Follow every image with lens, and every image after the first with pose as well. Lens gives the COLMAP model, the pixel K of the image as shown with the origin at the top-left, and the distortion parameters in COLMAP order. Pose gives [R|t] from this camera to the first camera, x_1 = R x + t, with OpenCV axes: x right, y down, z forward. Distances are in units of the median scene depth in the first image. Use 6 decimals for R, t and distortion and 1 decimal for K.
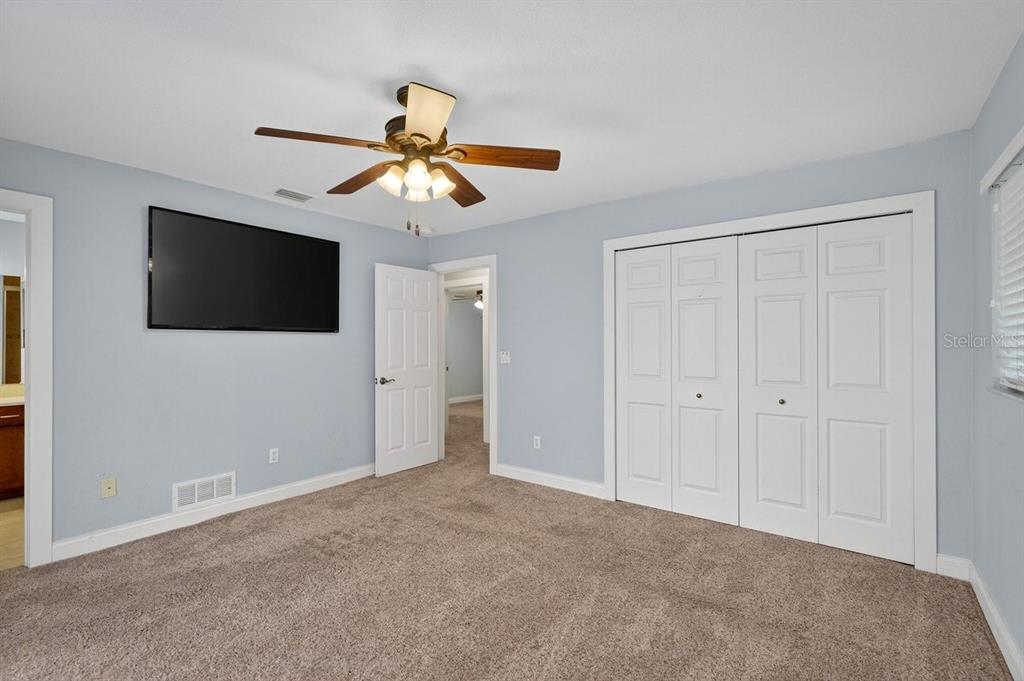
lens RADIAL K [[457.1, 0, 511.2], [0, 457.1, 340.7], [0, 0, 1]] dist [0.002155, -0.000381]
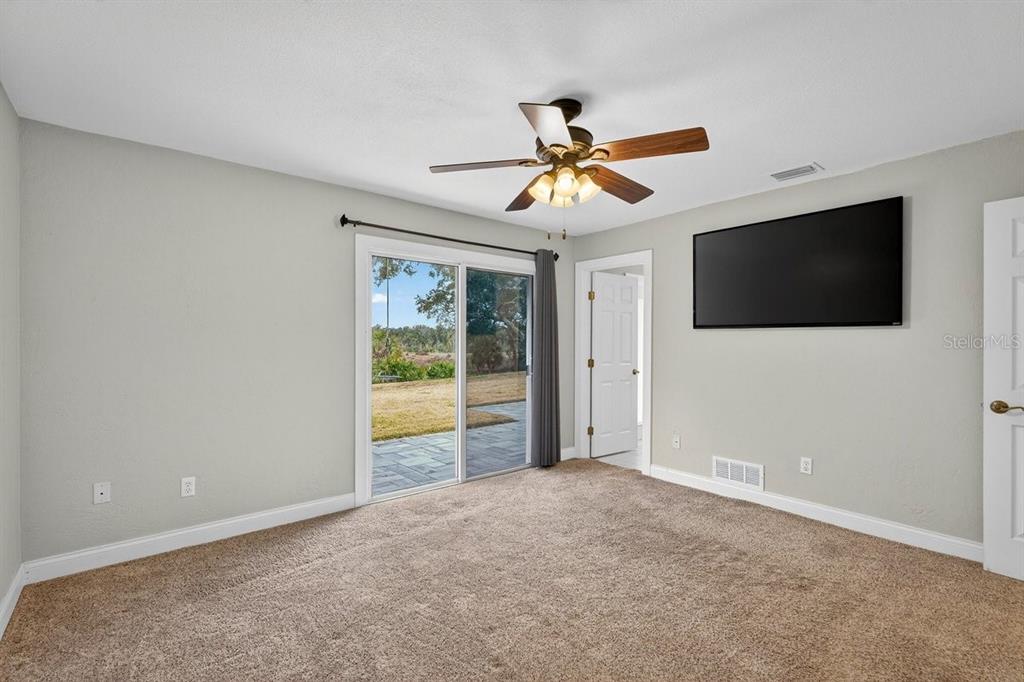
lens RADIAL K [[457.1, 0, 511.1], [0, 457.1, 340.6], [0, 0, 1]] dist [0.002155, -0.000381]
pose [[-0.214959, -0.002974, -0.976619, 0.533769], [-0.003906, 0.999990, -0.002186, 0.011547], [0.976615, 0.003345, -0.214968, 0.693831]]
